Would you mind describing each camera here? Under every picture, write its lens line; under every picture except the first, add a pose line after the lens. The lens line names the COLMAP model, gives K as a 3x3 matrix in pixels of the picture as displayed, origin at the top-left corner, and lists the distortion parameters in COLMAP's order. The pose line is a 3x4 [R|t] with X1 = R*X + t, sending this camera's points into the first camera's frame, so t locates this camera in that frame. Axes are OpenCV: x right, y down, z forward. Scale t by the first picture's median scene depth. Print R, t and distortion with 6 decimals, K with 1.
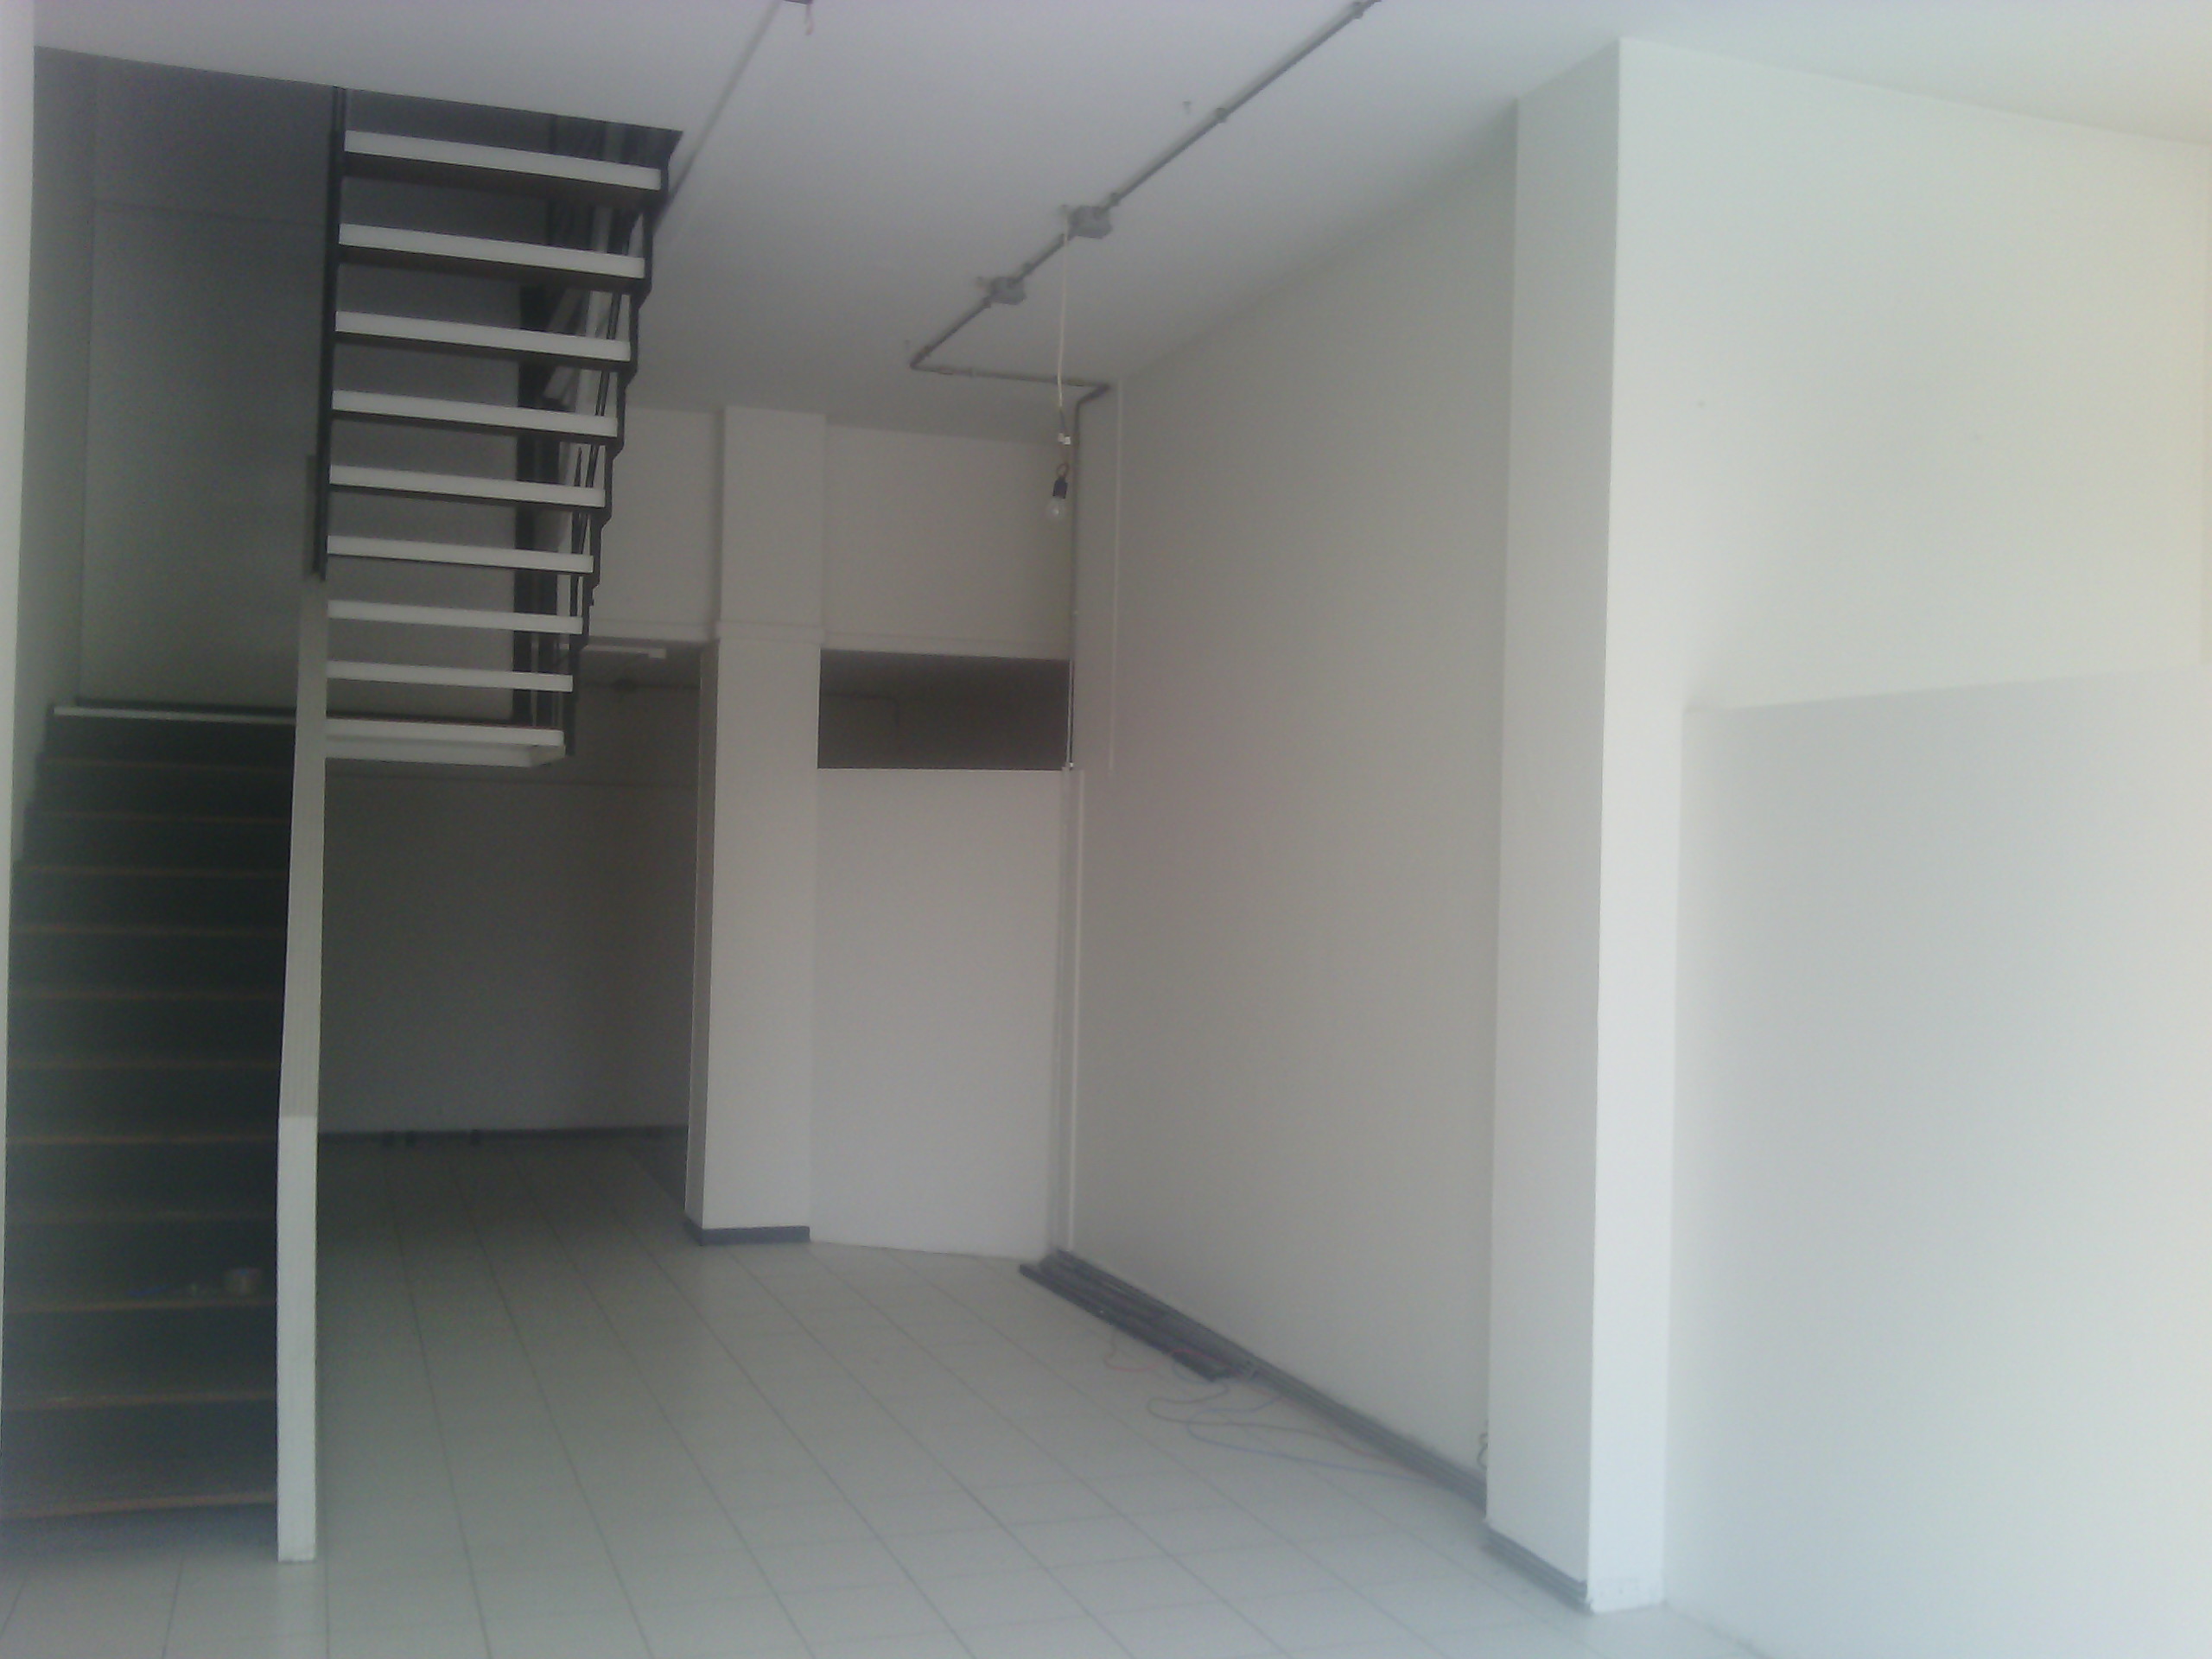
lens RADIAL K [[2130.5, 0, 1096.4], [0, 2130.5, 842.0], [0, 0, 1]] dist [0.073770, -0.310344]
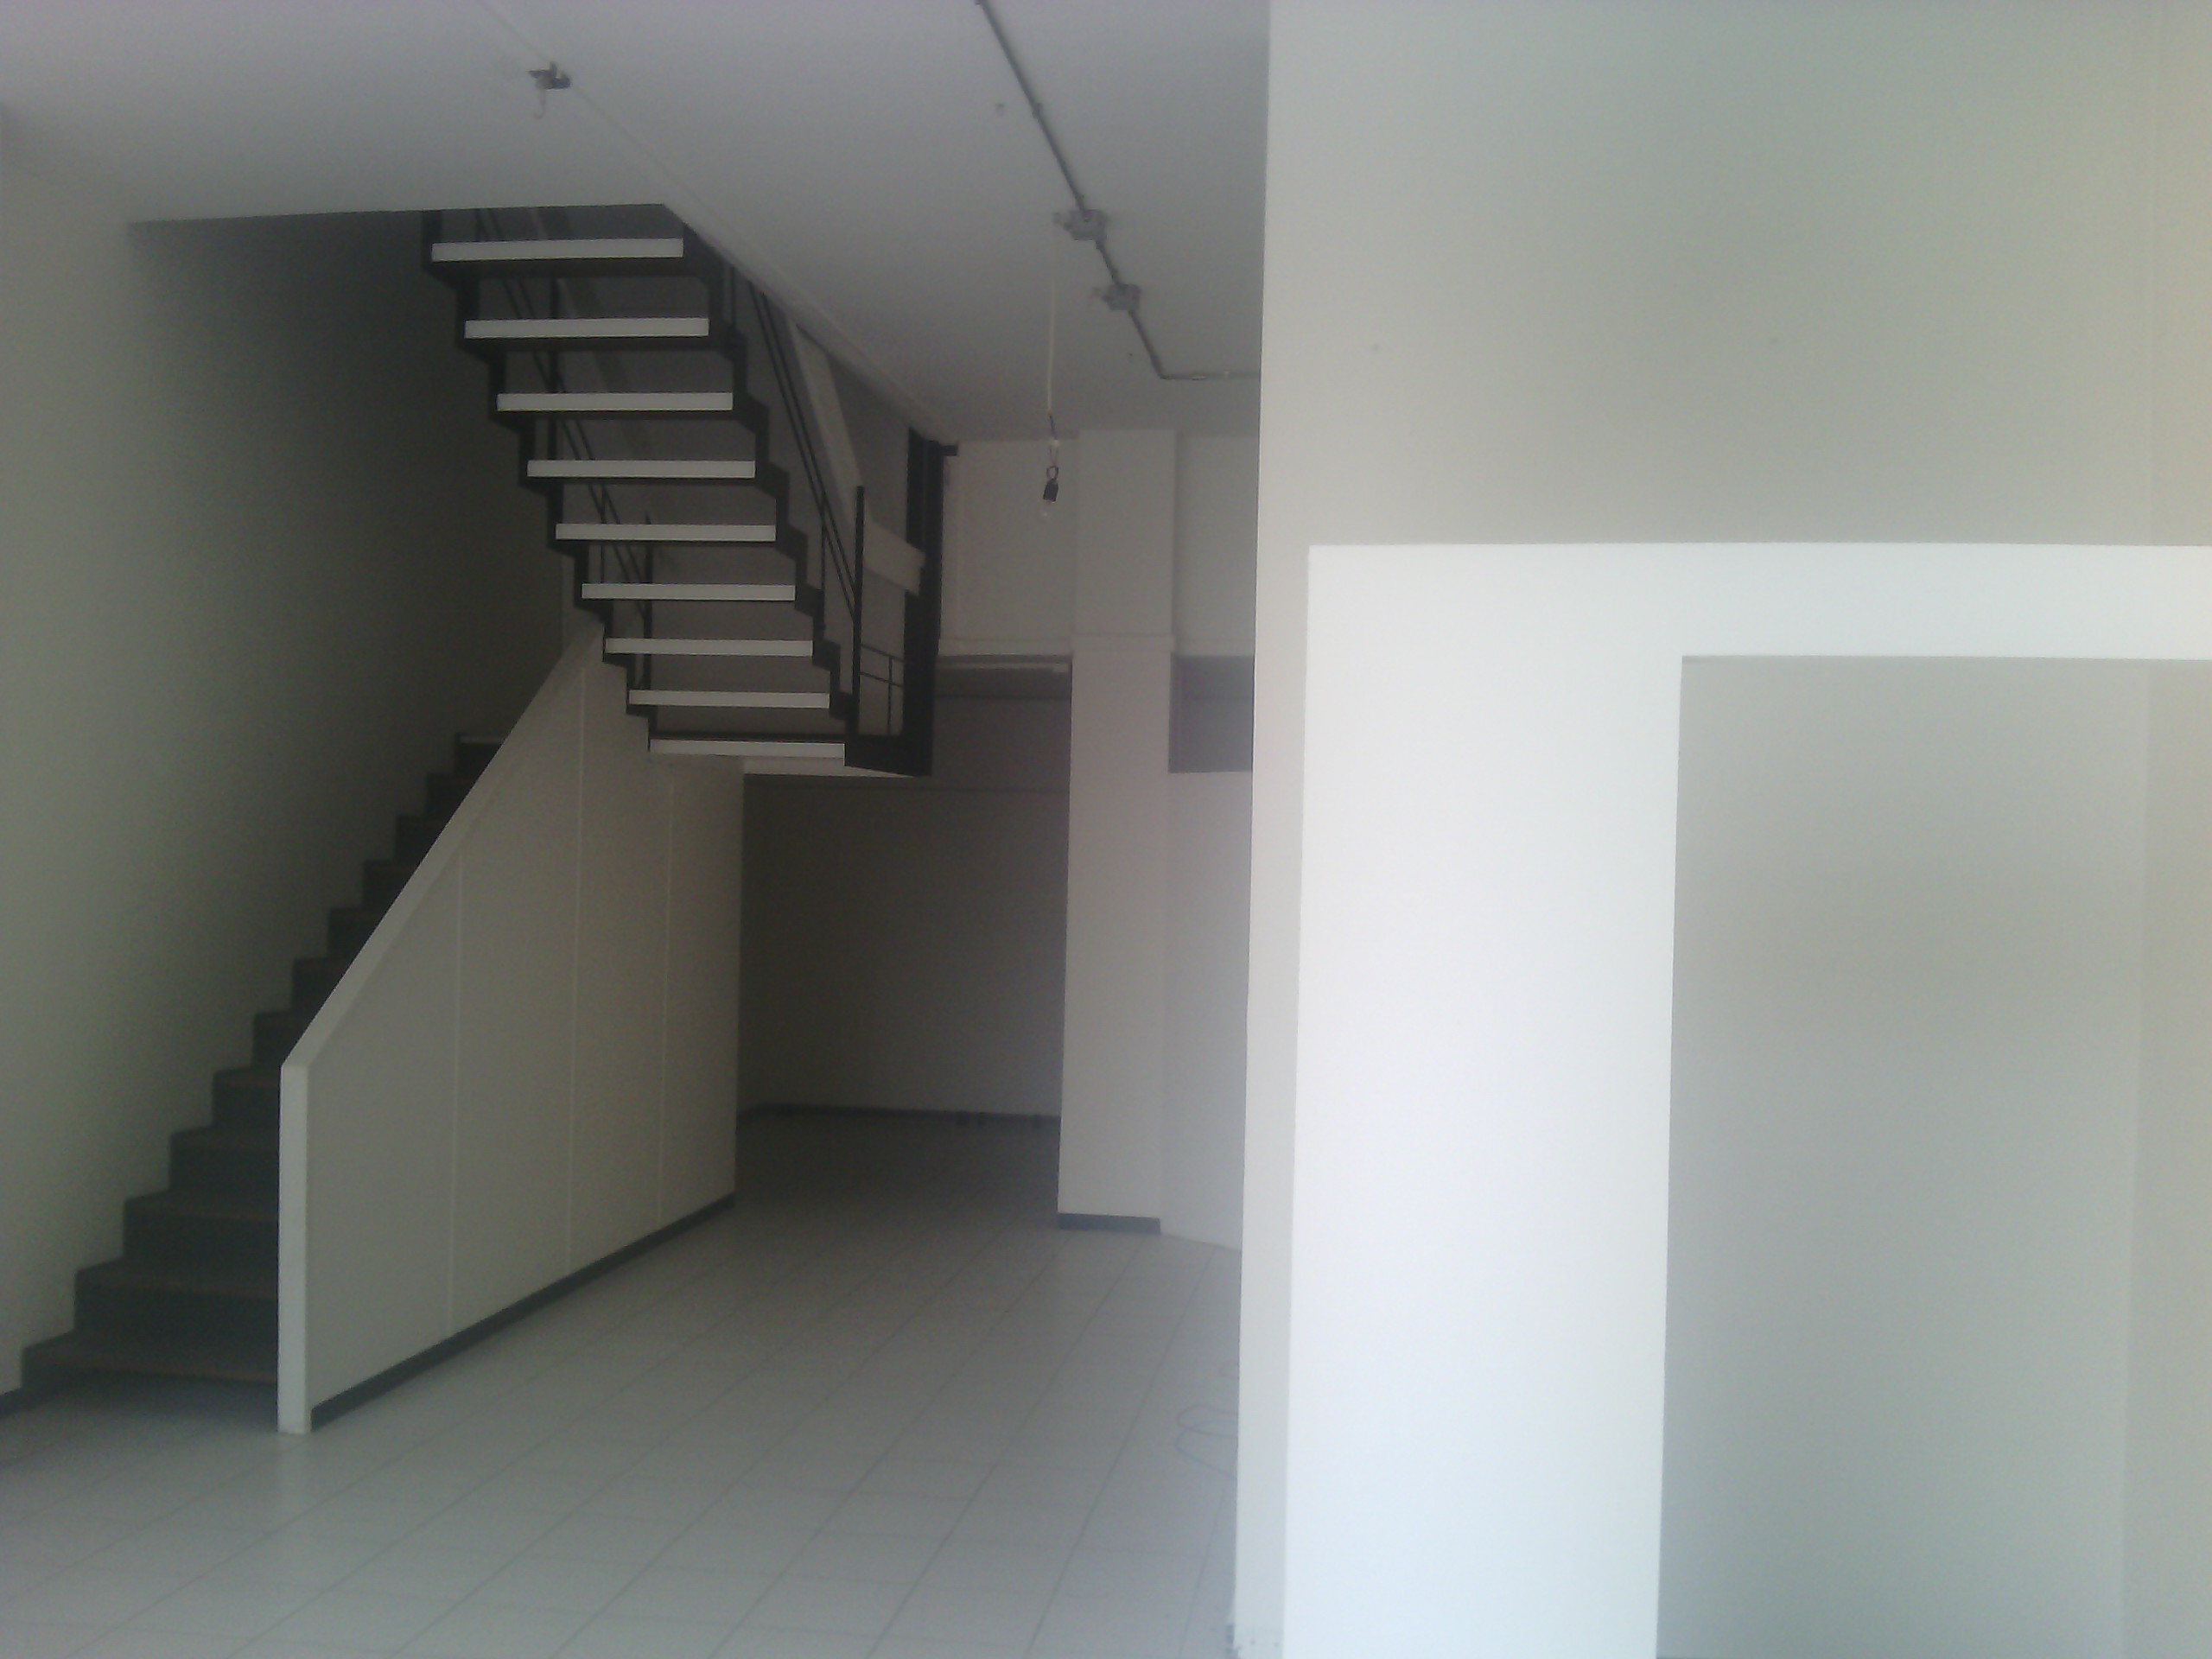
lens RADIAL K [[2130.5, 0, 1096.4], [0, 2130.5, 842.0], [0, 0, 1]] dist [0.073770, -0.310344]
pose [[0.877637, -0.007083, -0.479274, 0.473841], [0.004384, 0.999968, -0.006751, 0.008010], [0.479306, 0.003824, 0.877640, 0.115384]]
